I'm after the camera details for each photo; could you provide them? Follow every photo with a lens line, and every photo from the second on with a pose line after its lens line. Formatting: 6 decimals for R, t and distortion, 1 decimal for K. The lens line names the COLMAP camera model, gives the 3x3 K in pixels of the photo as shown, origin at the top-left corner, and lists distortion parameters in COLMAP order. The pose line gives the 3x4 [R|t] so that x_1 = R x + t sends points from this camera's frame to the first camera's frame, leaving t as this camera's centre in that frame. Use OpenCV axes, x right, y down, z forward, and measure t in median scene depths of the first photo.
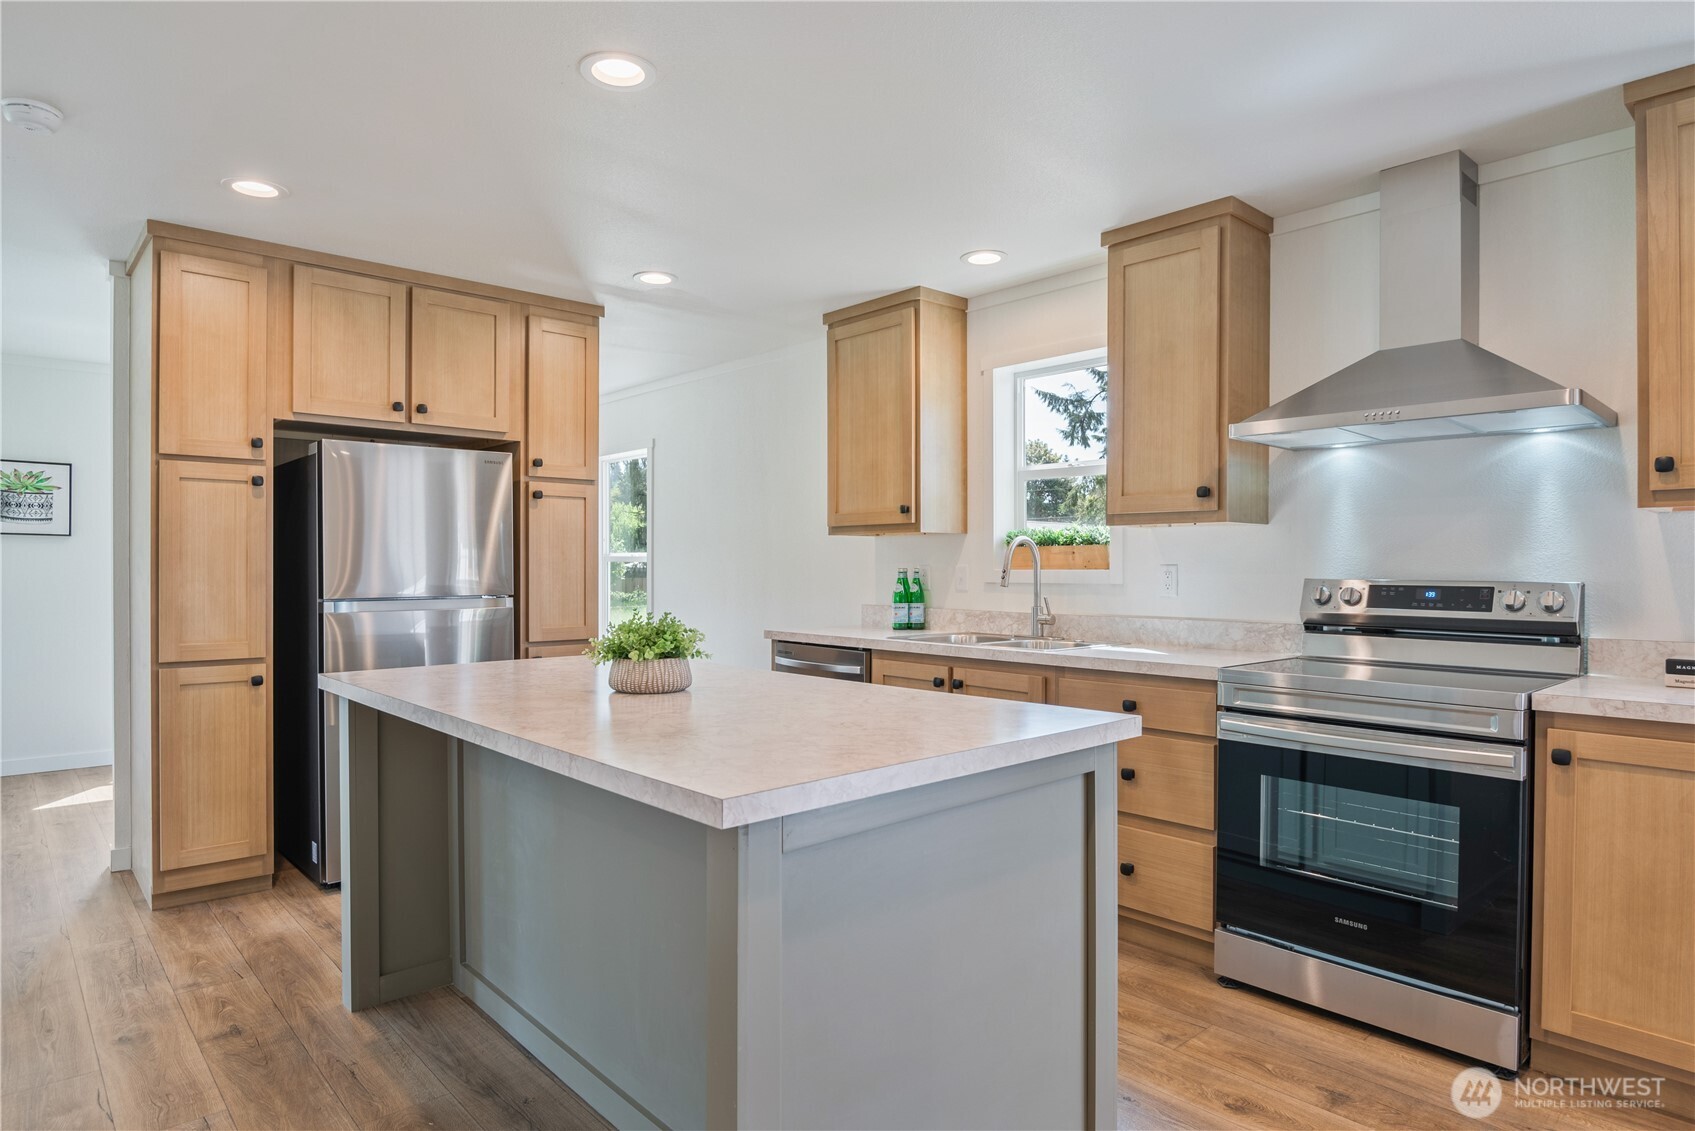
lens RADIAL K [[946.7, 0, 847.5], [0, 946.7, 565.5], [0, 0, 1]] dist [-0.000047, -0.000232]
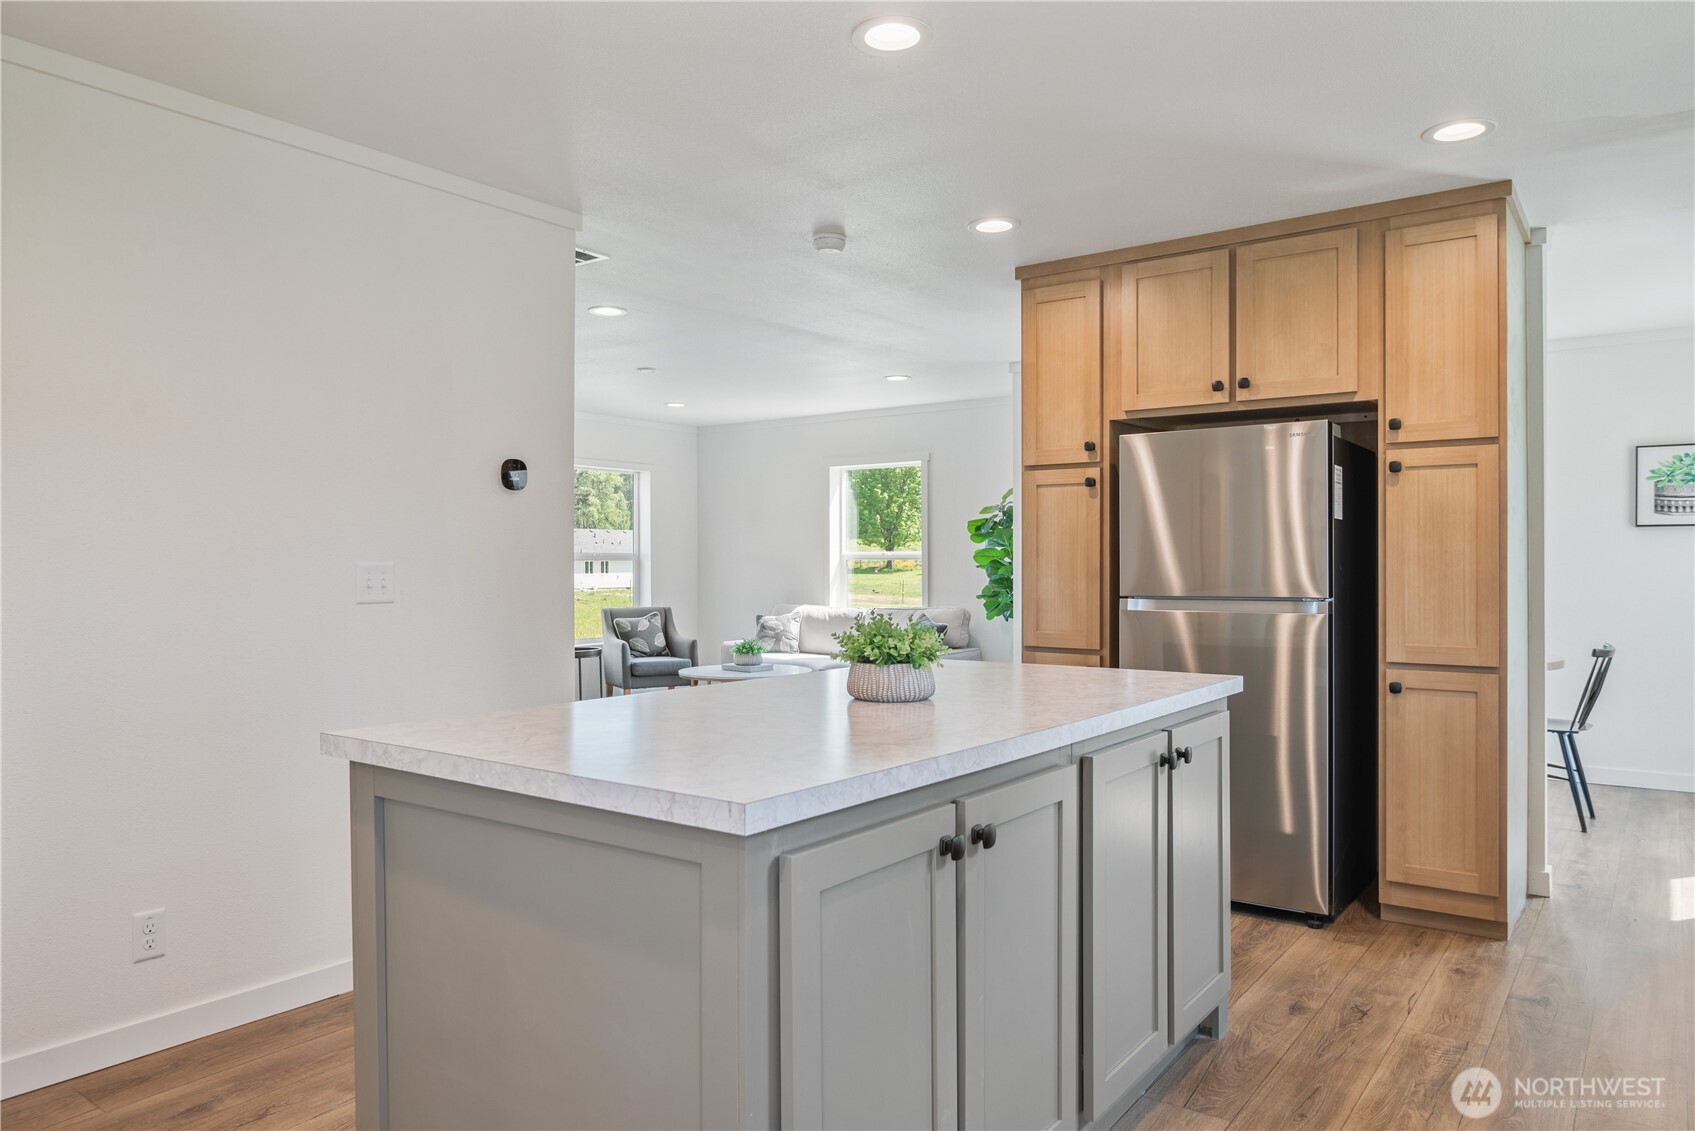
lens RADIAL K [[1149.9, 0, 906.2], [0, 1149.9, 569.2], [0, 0, 1]] dist [0.000853, 0.073225]
pose [[0.229537, 0.004210, -0.973291, 0.539440], [0.001521, 0.999988, 0.004684, 0.001793], [0.973299, -0.002555, 0.229528, 0.465417]]
